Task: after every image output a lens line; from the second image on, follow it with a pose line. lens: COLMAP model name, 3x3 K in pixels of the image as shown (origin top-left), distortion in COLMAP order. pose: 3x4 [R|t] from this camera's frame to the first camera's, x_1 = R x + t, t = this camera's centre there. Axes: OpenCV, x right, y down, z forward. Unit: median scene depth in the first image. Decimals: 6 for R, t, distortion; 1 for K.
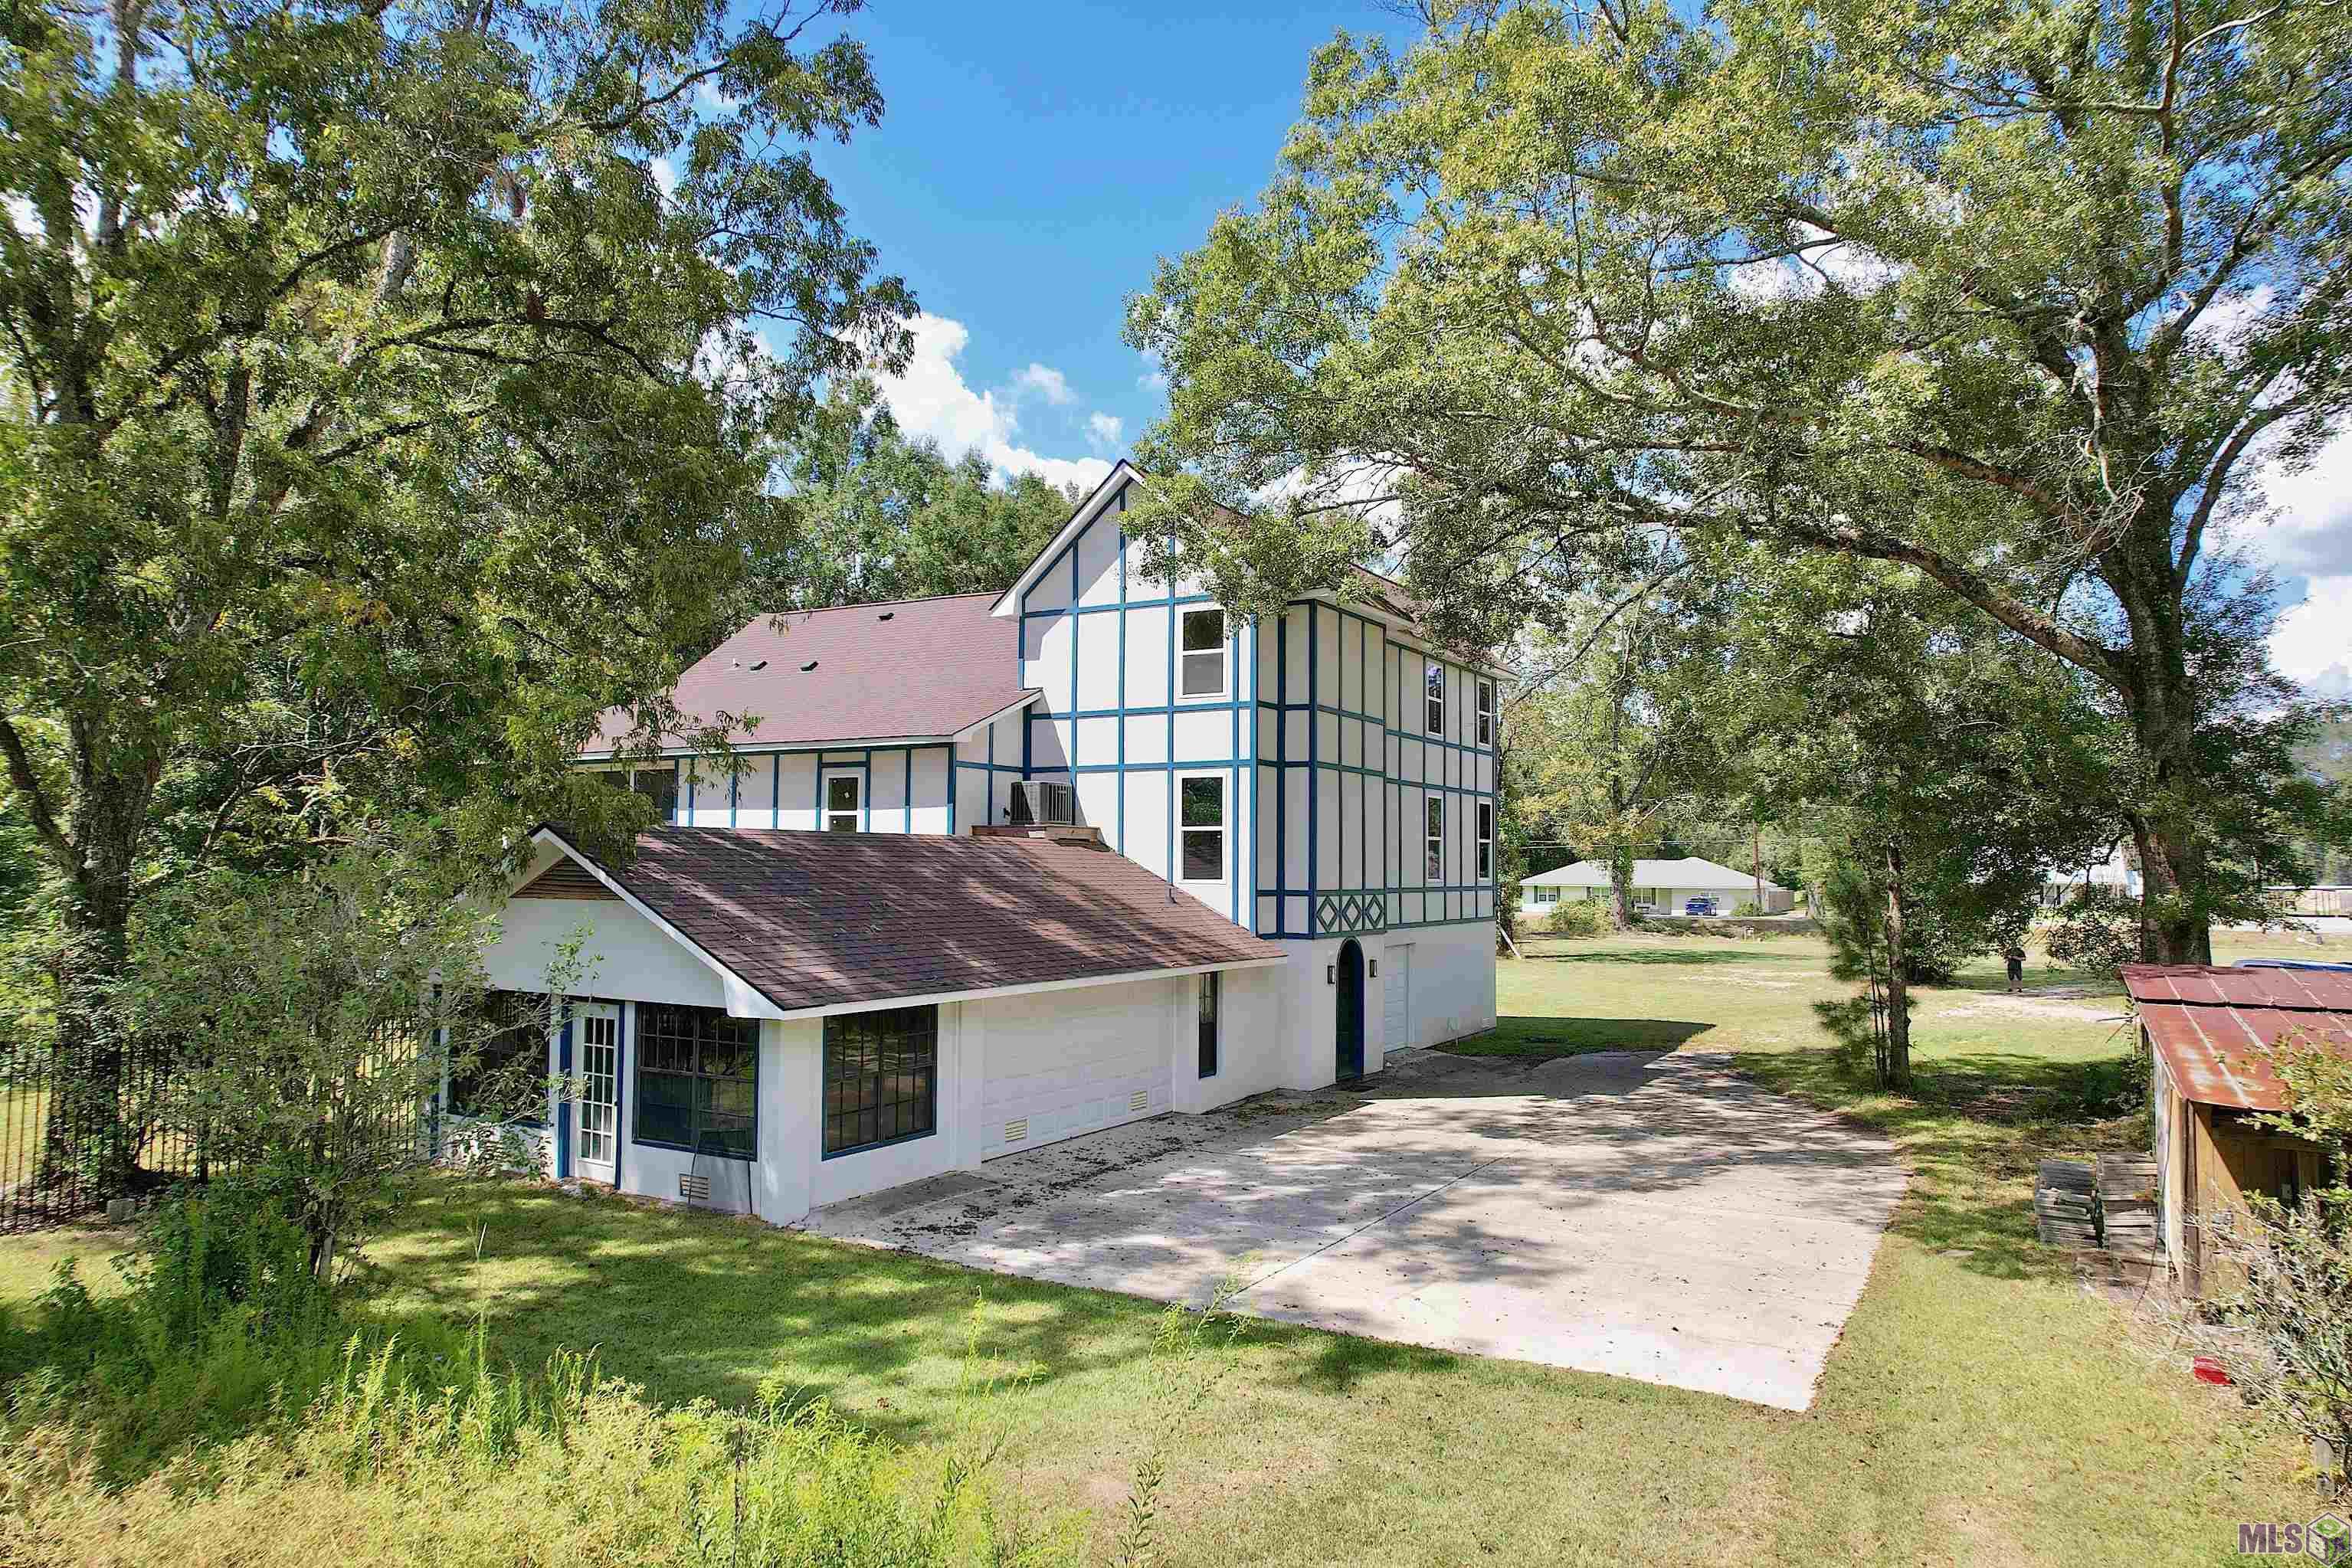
lens RADIAL K [[1494.3, 0, 1176.0], [0, 1494.3, 784.0], [0, 0, 1]] dist [-0.073633, 0.063551]
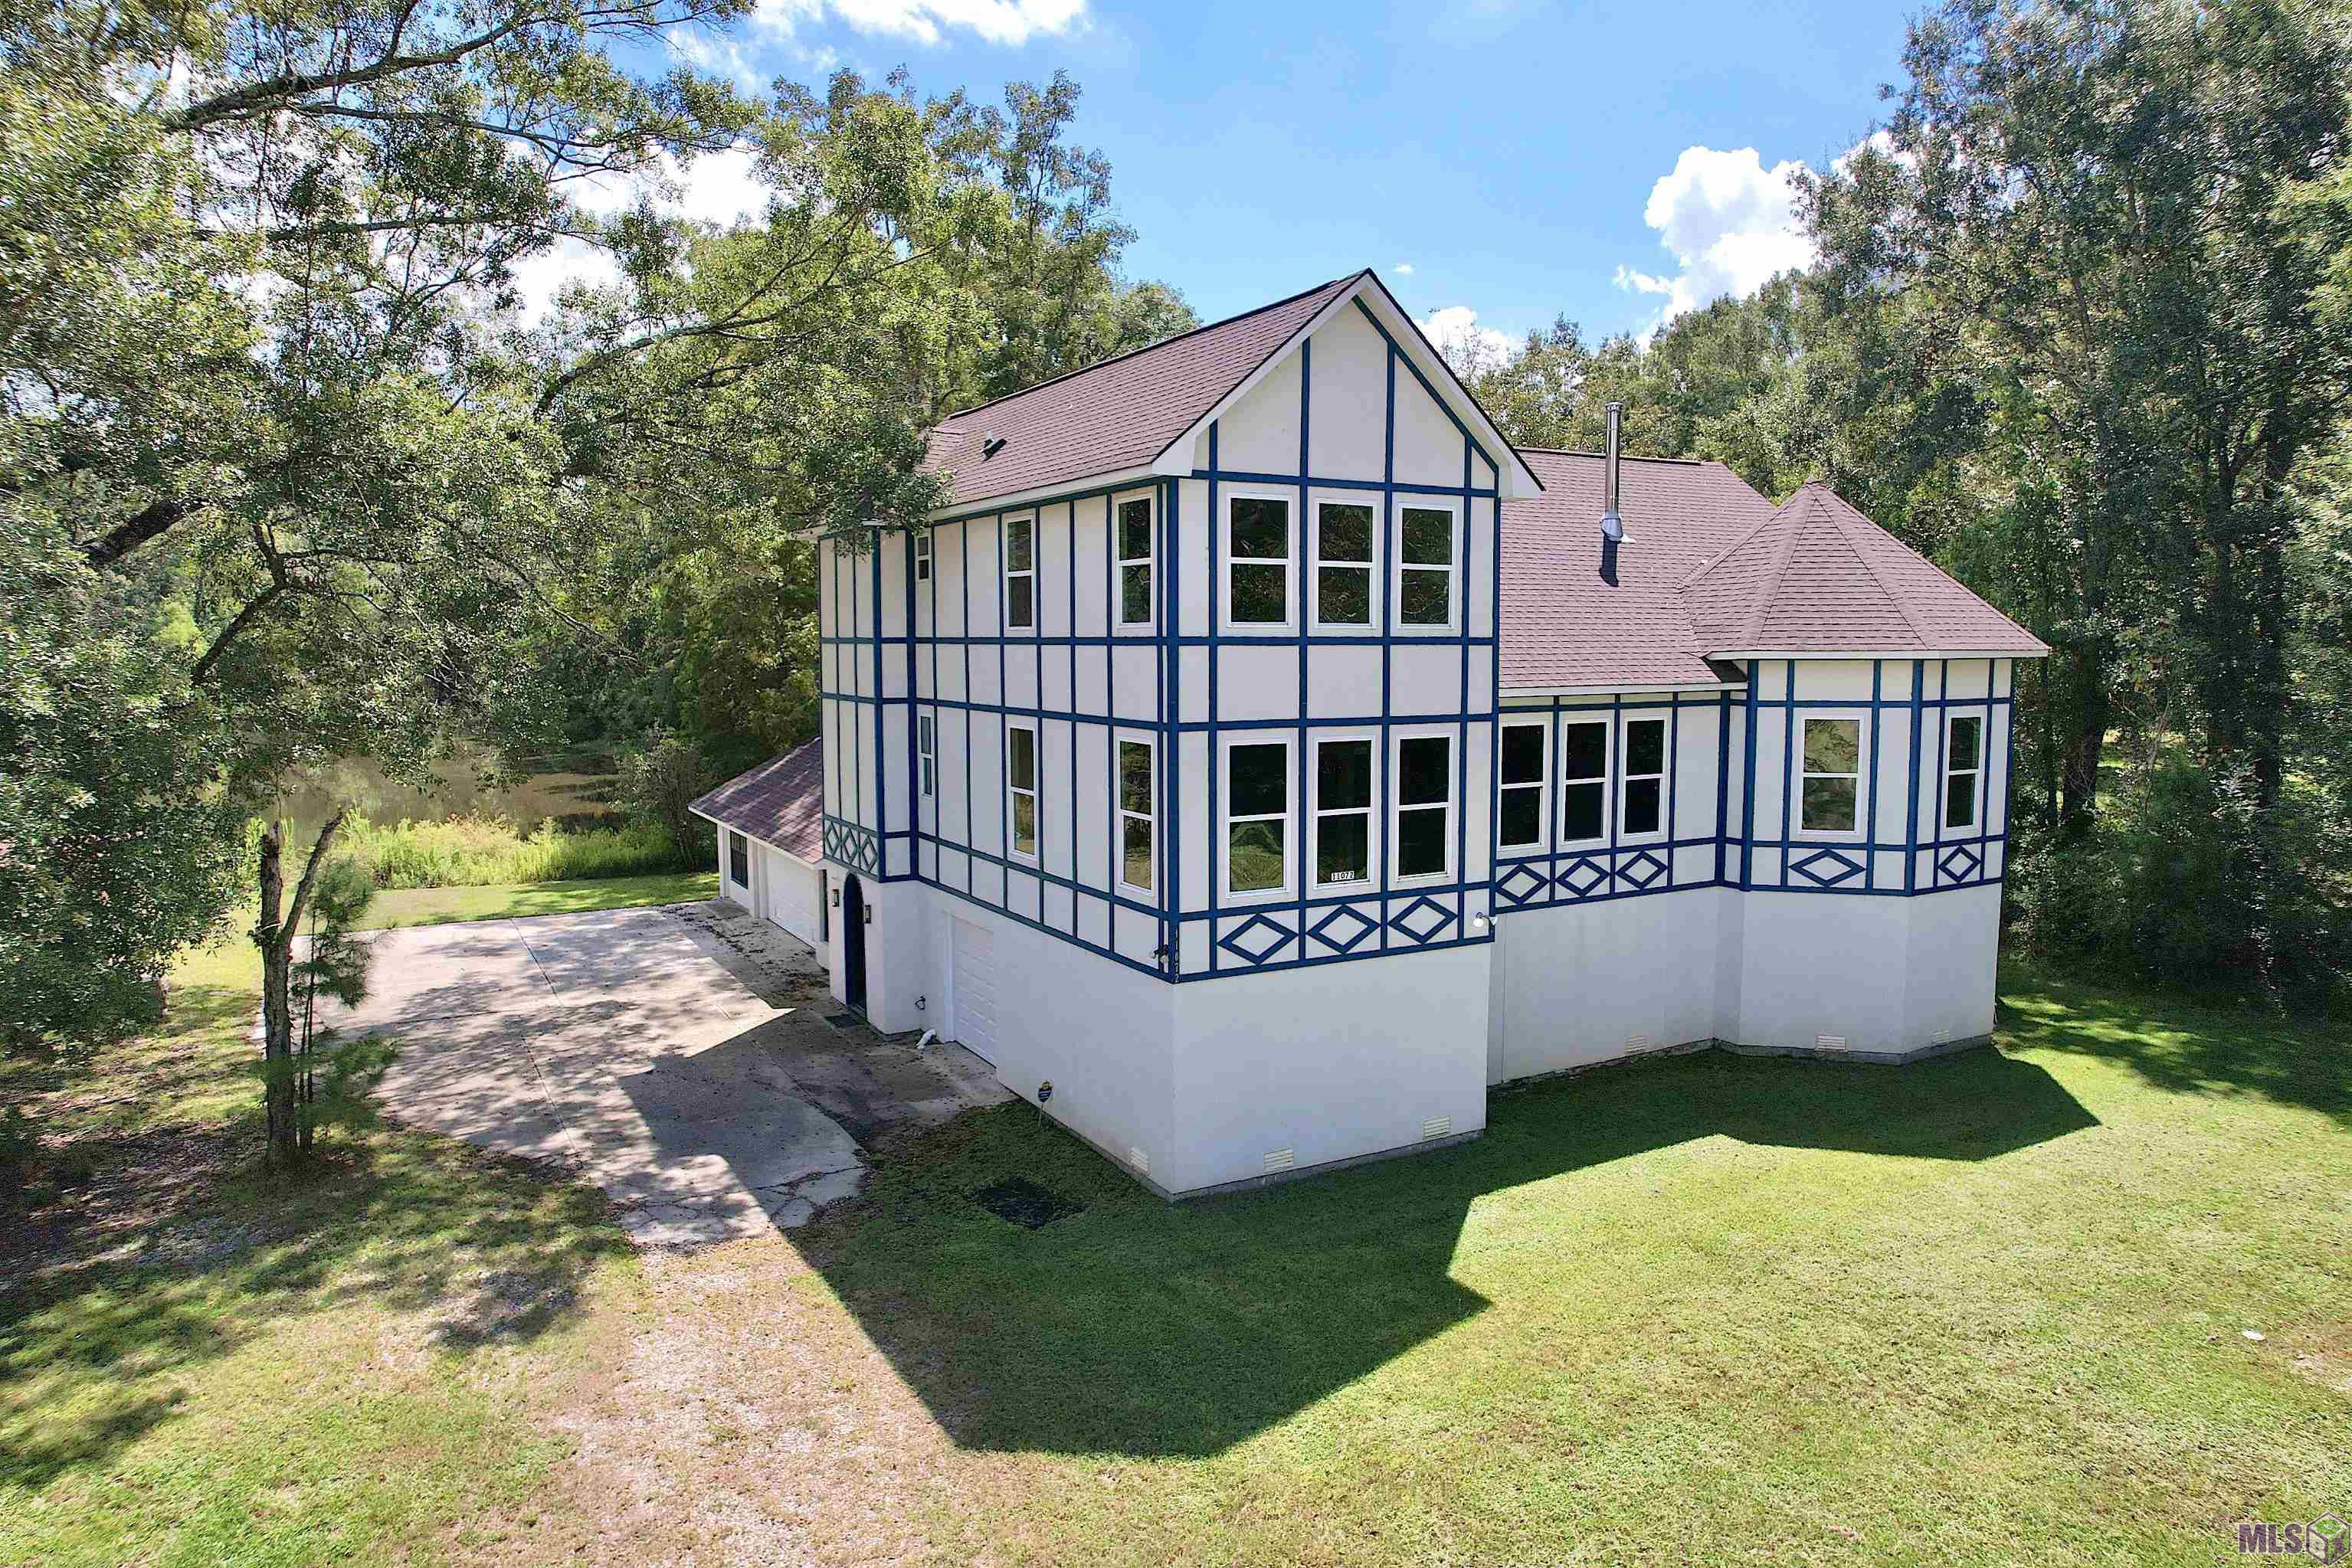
lens RADIAL K [[1494.3, 0, 1176.0], [0, 1494.3, 784.0], [0, 0, 1]] dist [-0.073633, 0.063551]
pose [[-0.507061, 0.065951, -0.859383, 0.887151], [0.049143, 0.997658, 0.047567, 0.007643], [0.860508, -0.018113, -0.509115, 1.749879]]
